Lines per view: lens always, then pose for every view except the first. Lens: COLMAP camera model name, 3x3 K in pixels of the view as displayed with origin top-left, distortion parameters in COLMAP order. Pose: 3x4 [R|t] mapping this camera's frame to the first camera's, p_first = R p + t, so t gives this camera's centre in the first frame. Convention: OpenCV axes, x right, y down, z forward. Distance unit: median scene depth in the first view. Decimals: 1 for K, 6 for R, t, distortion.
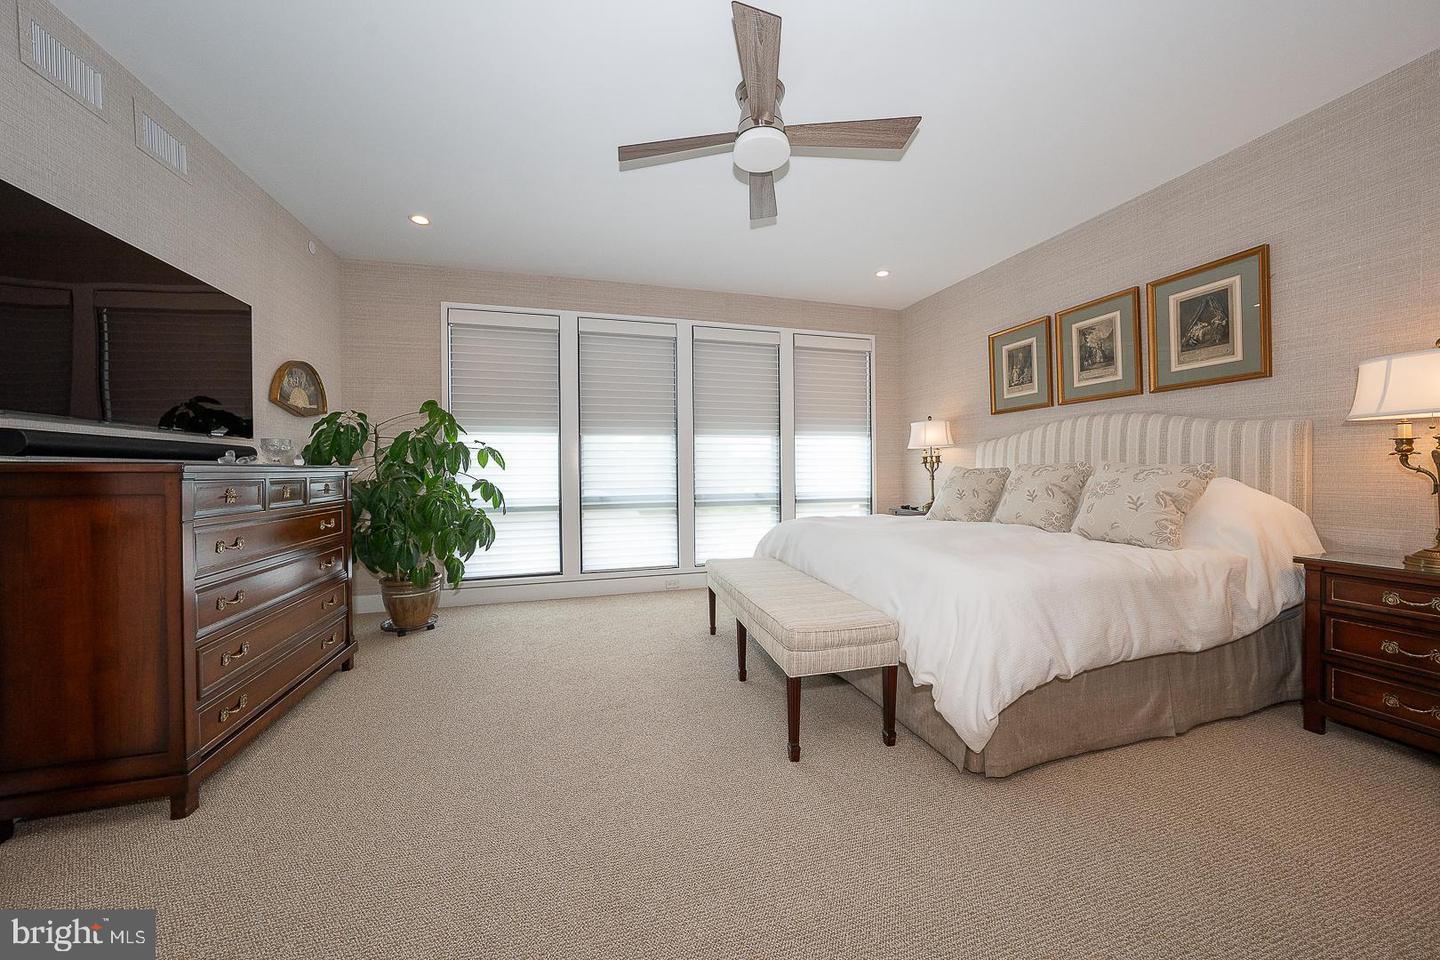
lens RADIAL K [[494.9, 0, 720.5], [0, 494.9, 475.0], [0, 0, 1]] dist [-0.027412, 0.005854]
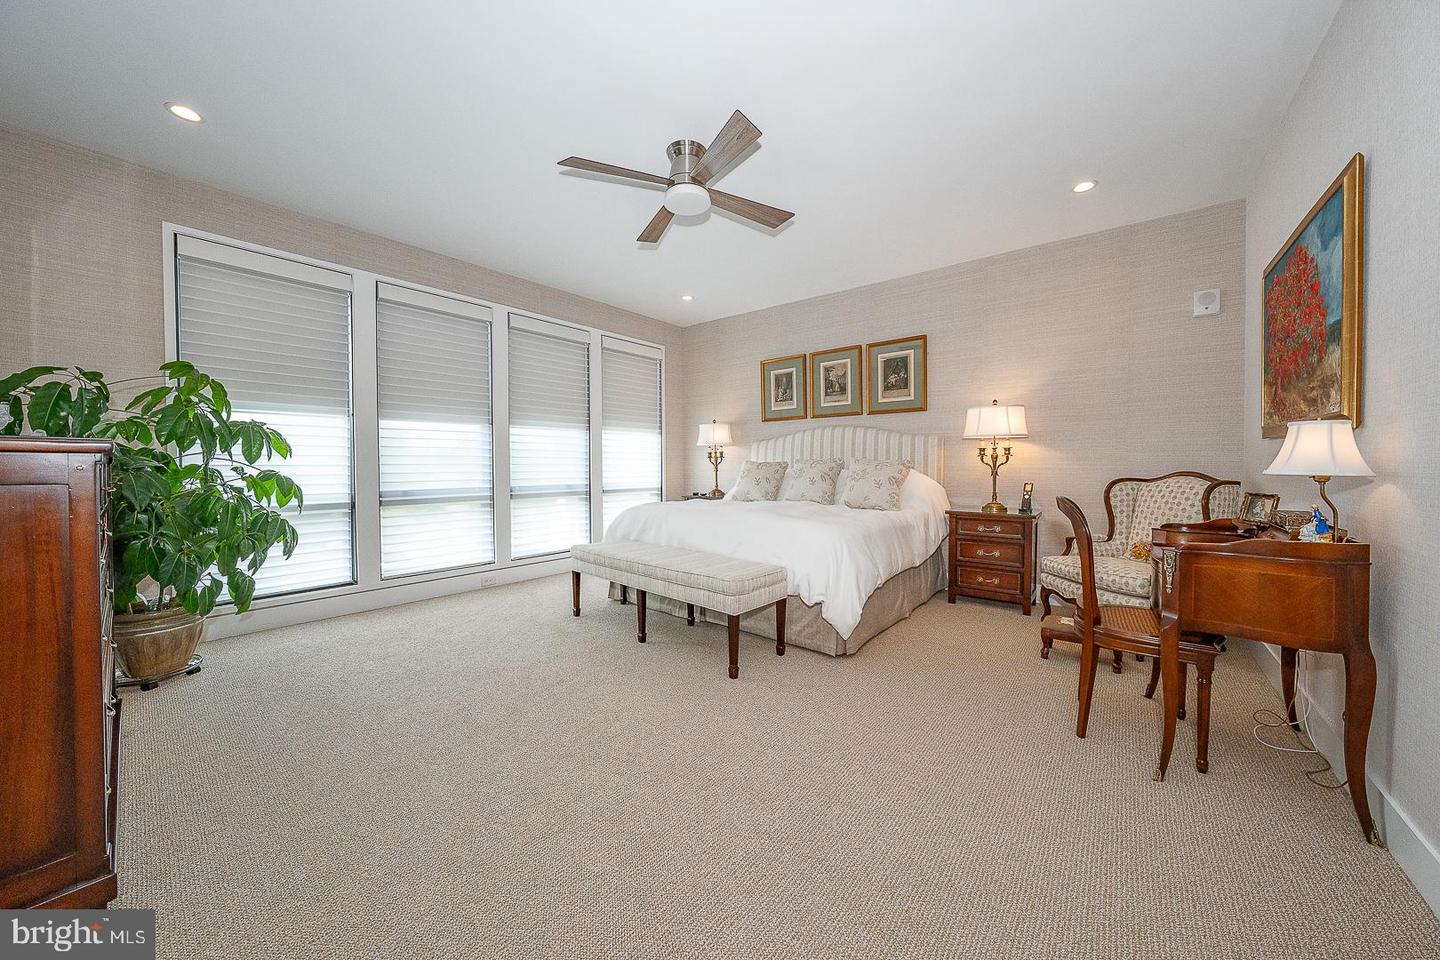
lens RADIAL K [[494.9, 0, 720.5], [0, 494.9, 475.0], [0, 0, 1]] dist [-0.027412, 0.005854]
pose [[0.827293, -0.004859, 0.561749, -0.341942], [-0.000930, 0.999949, 0.010019, 0.008686], [-0.561769, -0.008811, 0.827247, -0.044215]]
